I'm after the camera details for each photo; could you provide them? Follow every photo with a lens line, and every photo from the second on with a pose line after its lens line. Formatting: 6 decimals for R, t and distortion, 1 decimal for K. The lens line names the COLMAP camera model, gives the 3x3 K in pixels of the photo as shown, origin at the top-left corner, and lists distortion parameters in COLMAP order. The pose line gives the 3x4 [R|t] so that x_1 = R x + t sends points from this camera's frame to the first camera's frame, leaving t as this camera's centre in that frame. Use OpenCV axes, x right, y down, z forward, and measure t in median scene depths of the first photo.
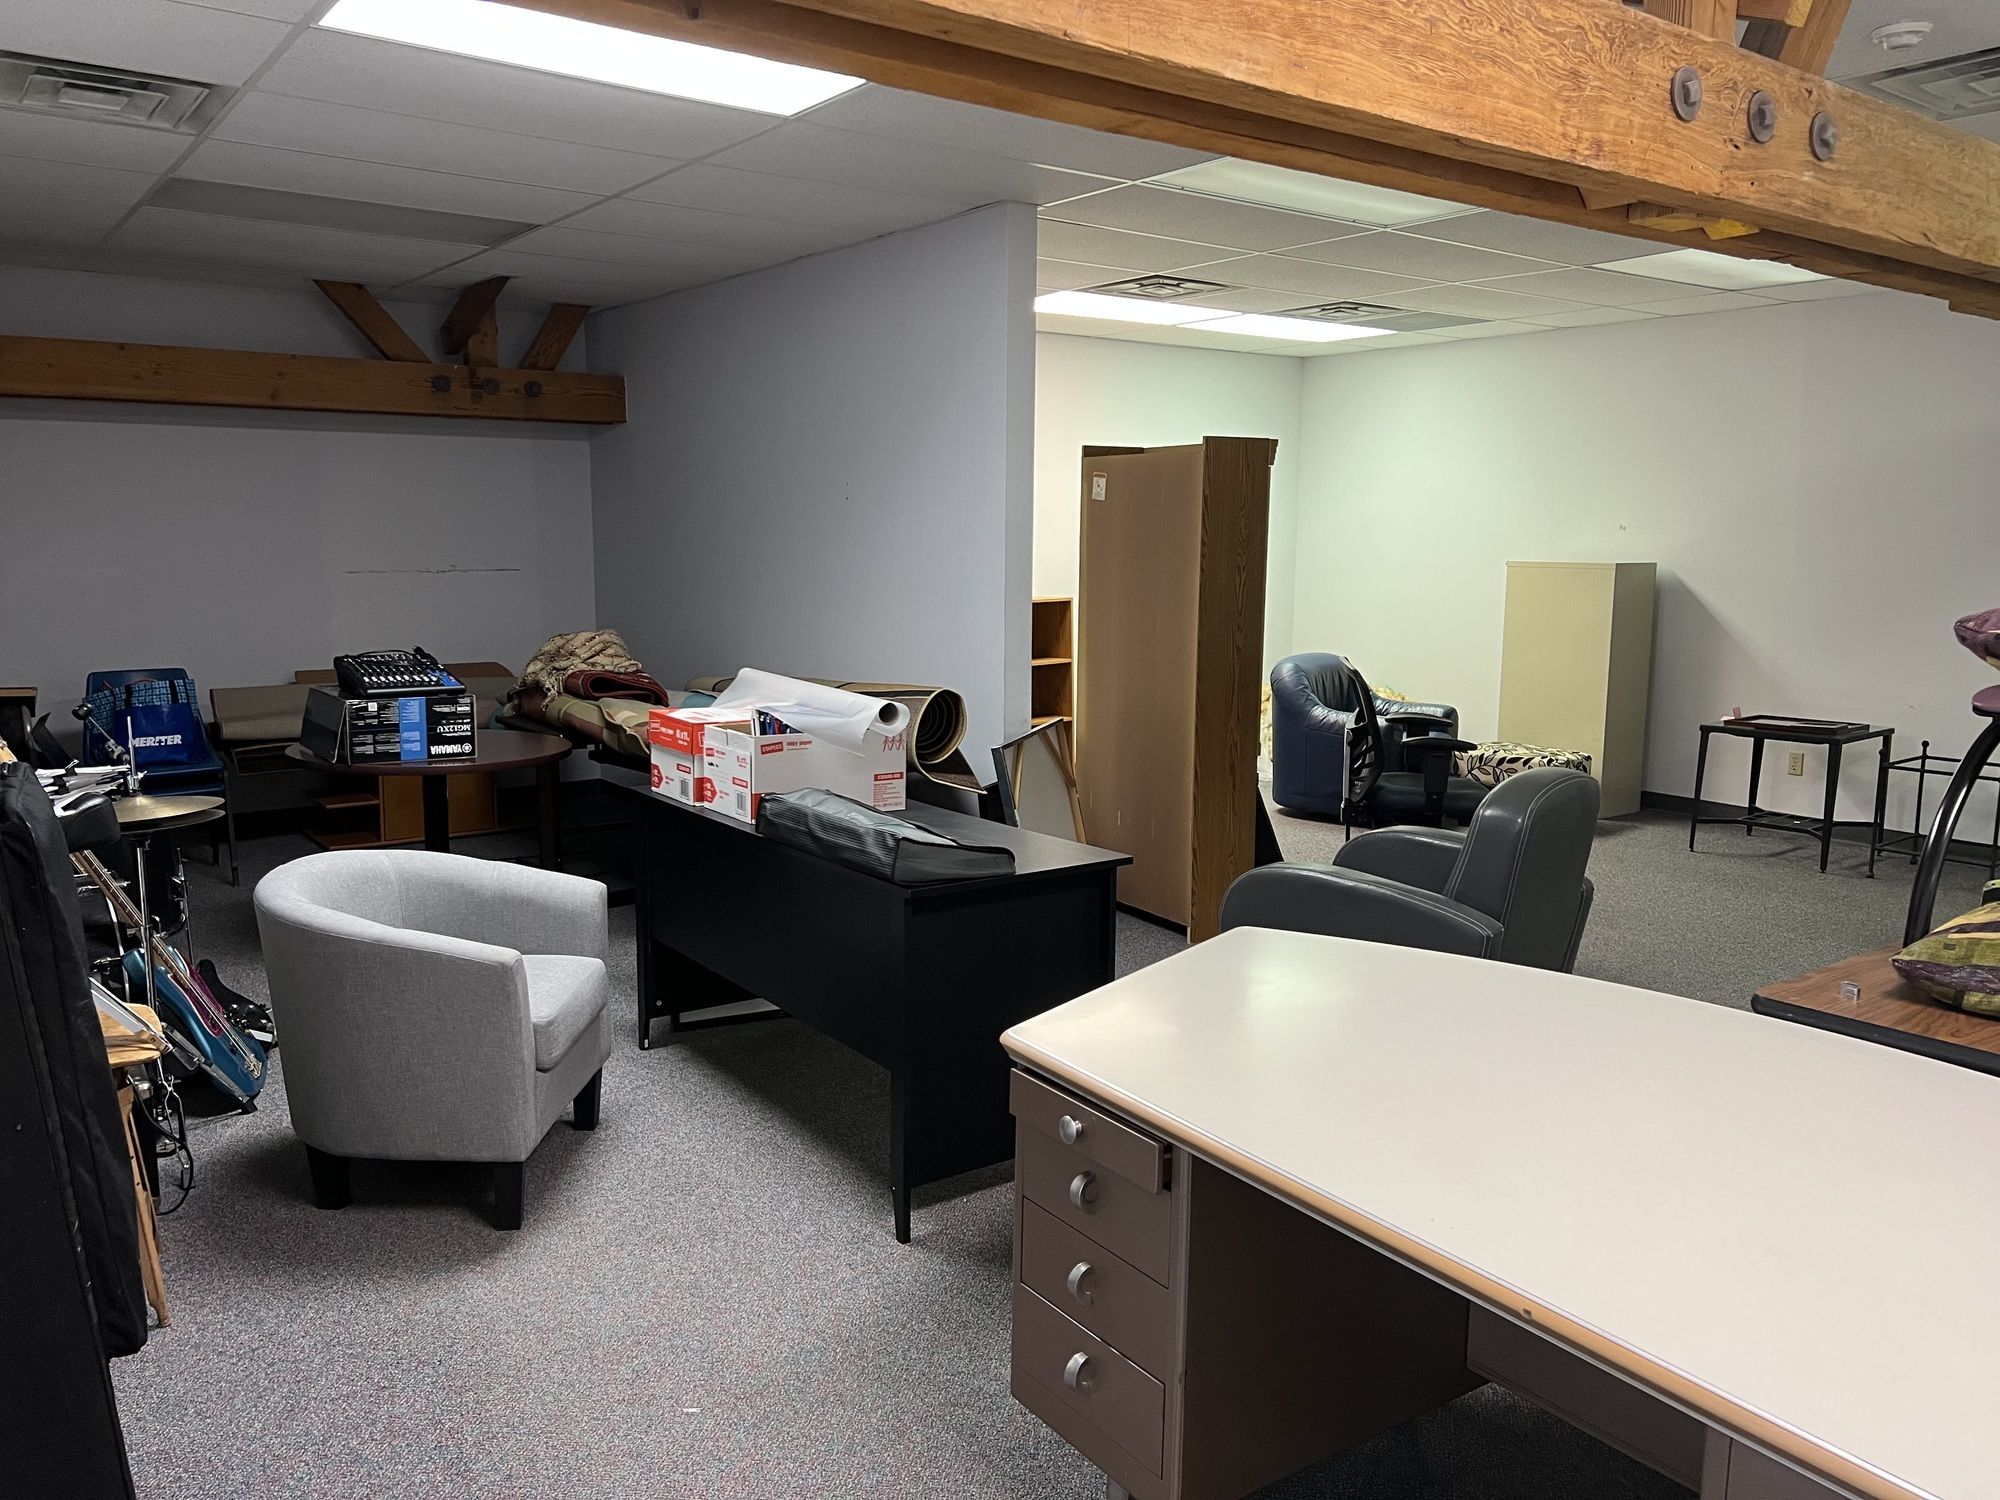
lens RADIAL K [[1498.9, 0, 1000.0], [0, 1498.9, 750.0], [0, 0, 1]] dist [0.051547, -0.063898]
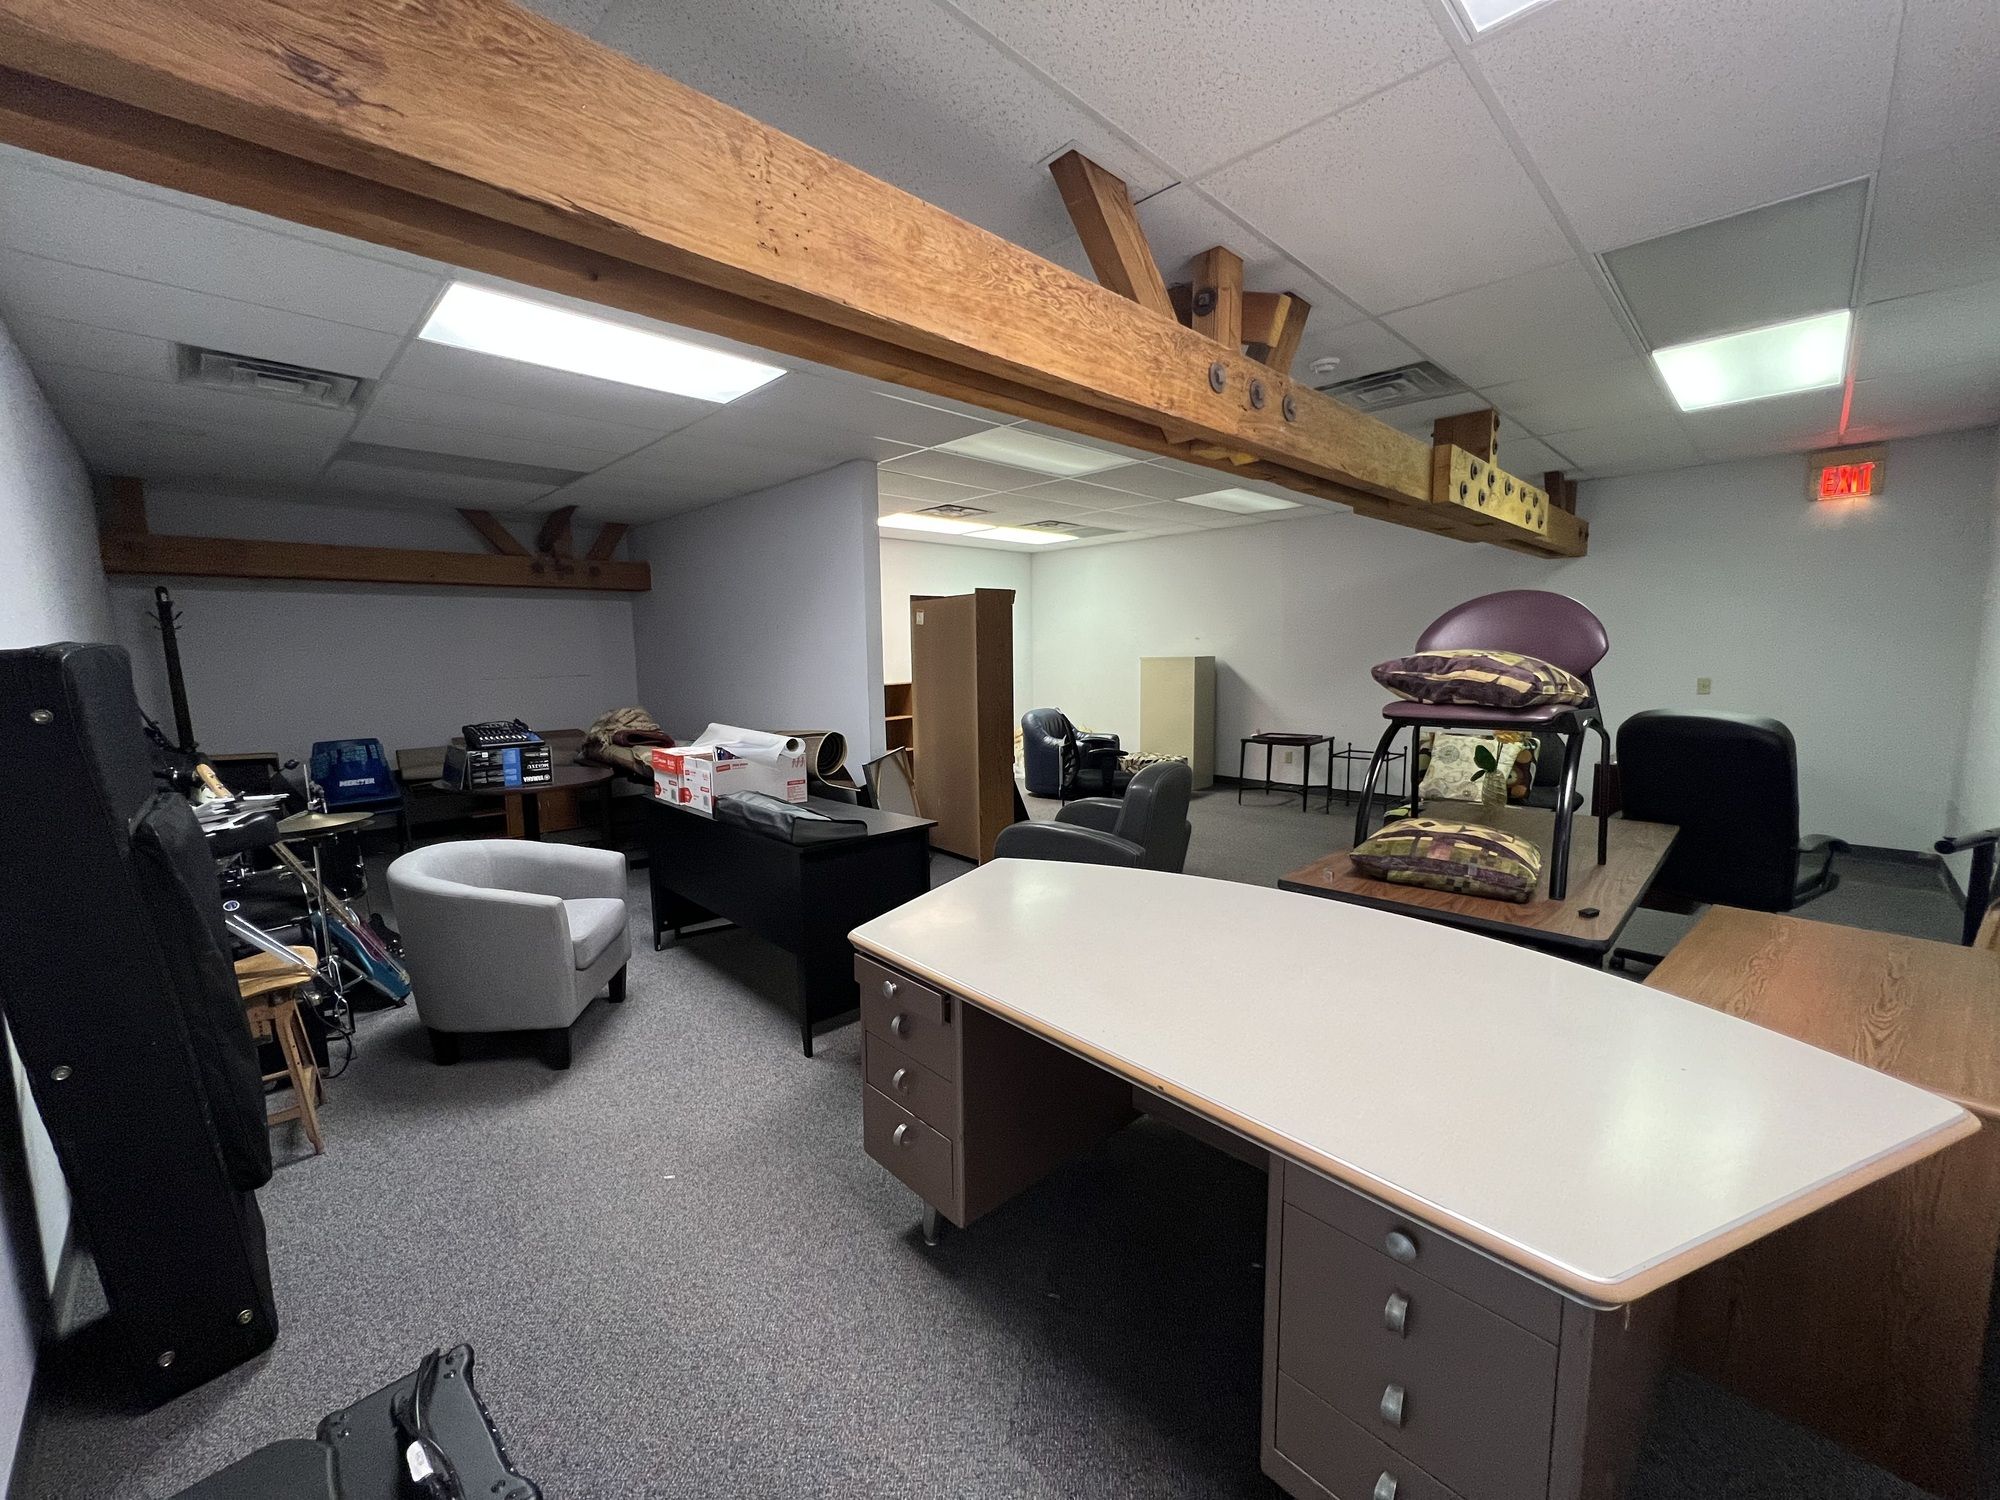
lens RADIAL K [[794.5, 0, 993.2], [0, 794.5, 750.1], [0, 0, 1]] dist [-0.007408, 0.000185]
pose [[0.990471, -0.038642, 0.132186, 0.029614], [0.041788, 0.998903, -0.021110, 0.009396], [-0.131226, 0.026433, 0.991000, 0.070072]]
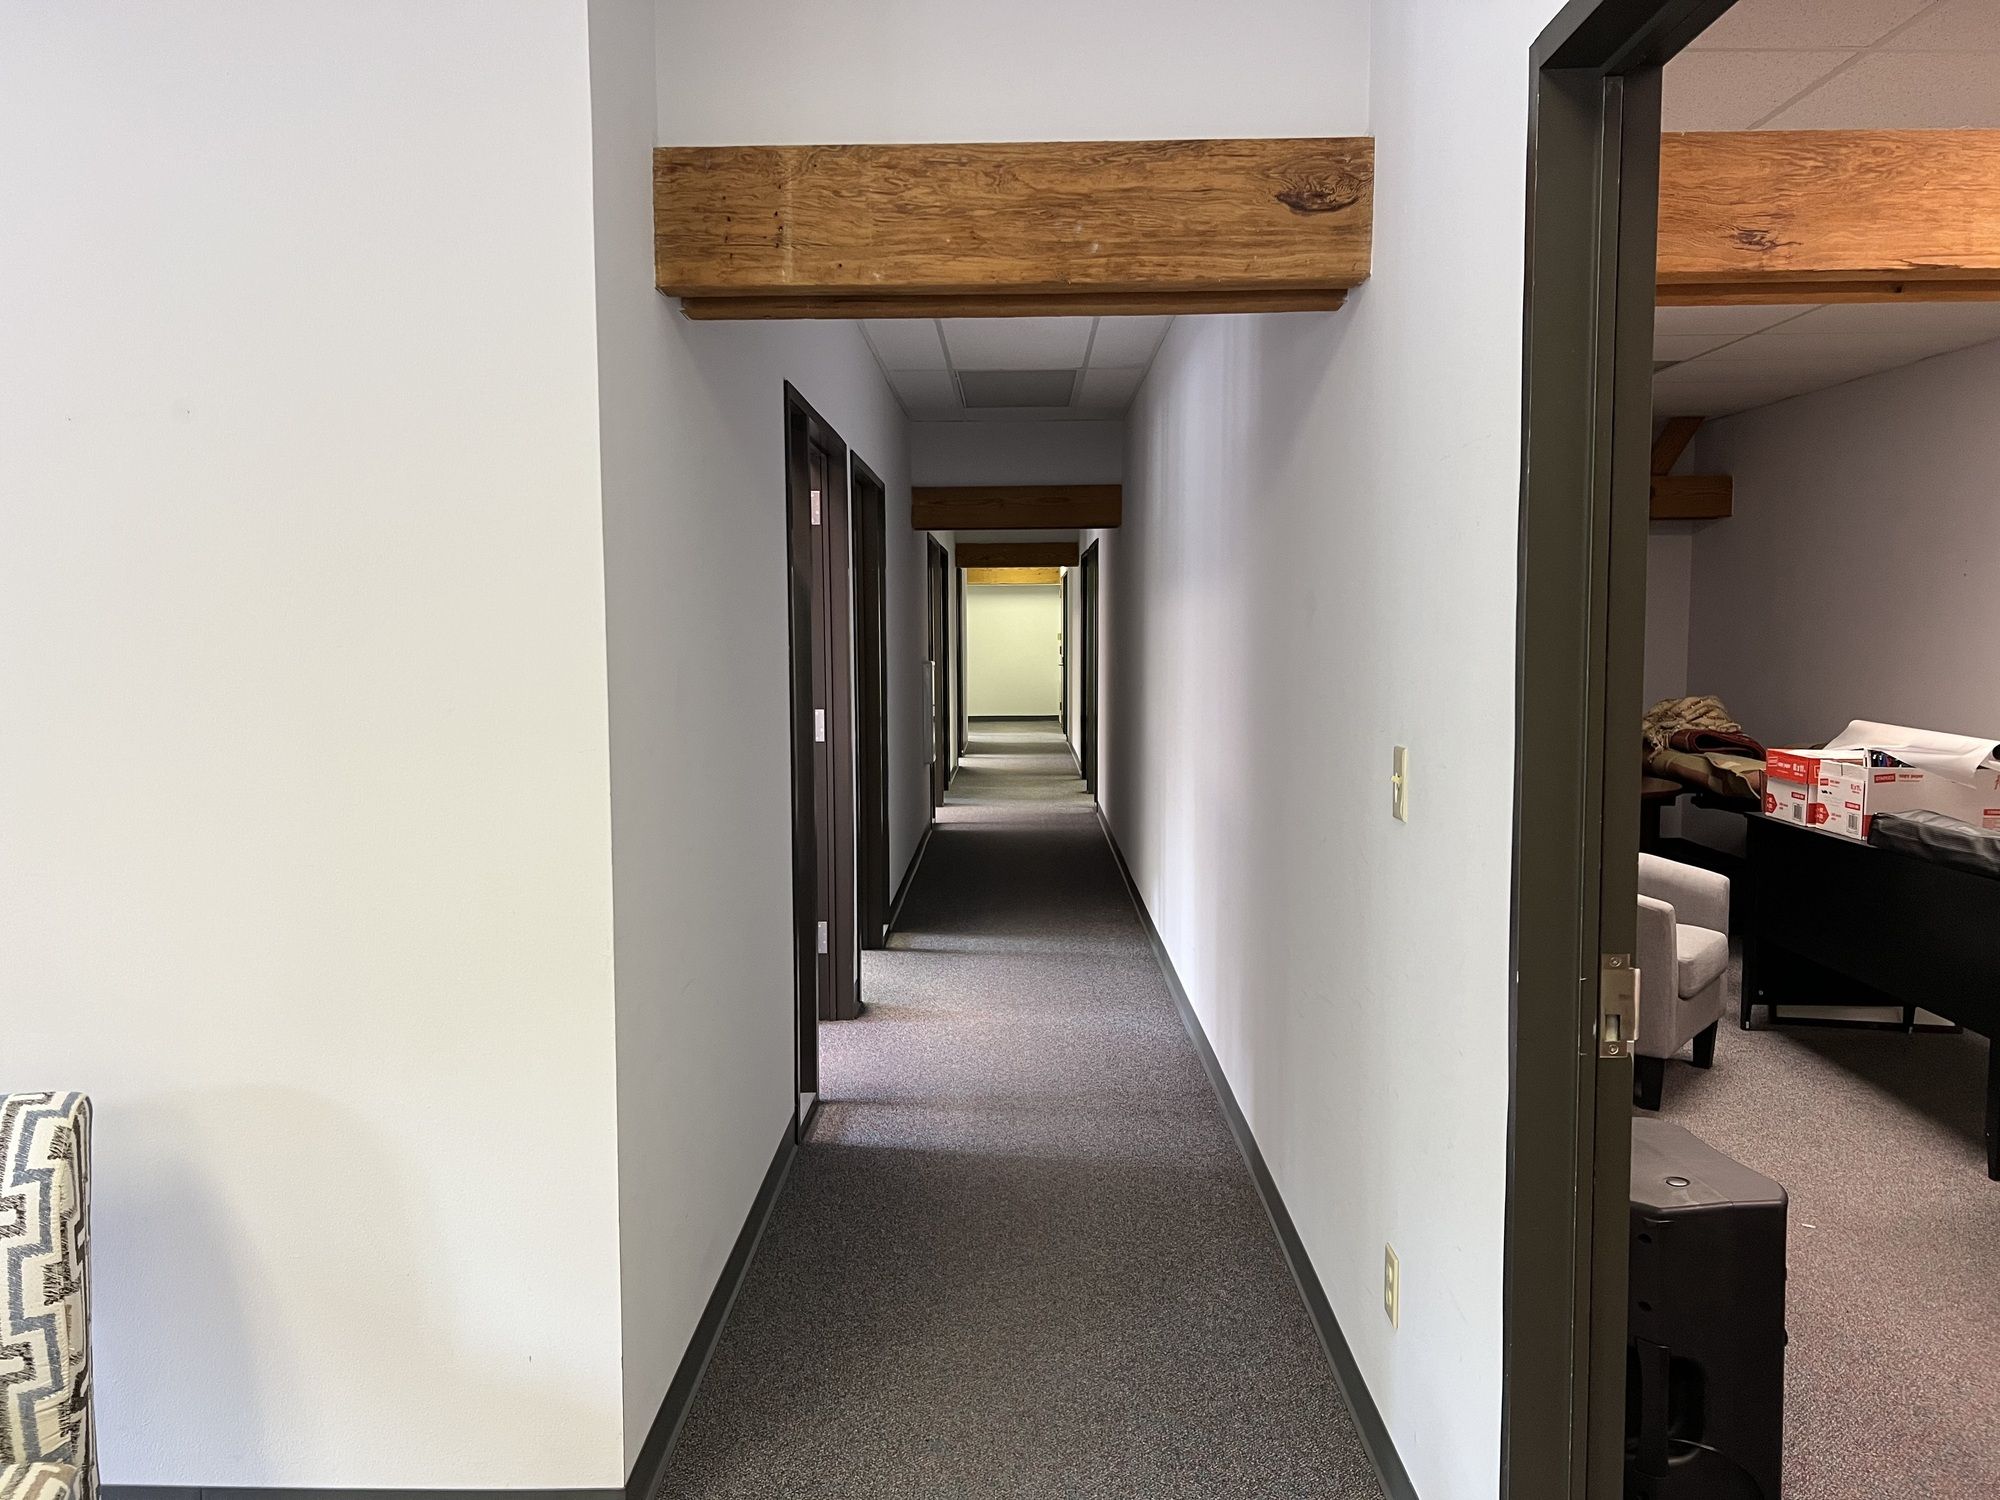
lens RADIAL K [[1498.9, 0, 1000.0], [0, 1498.9, 750.0], [0, 0, 1]] dist [0.051547, -0.063898]
pose [[0.791012, 0.037822, -0.610631, 0.026131], [-0.077277, 0.996270, -0.038396, 0.073090], [0.606901, 0.077559, 0.790984, -0.372868]]
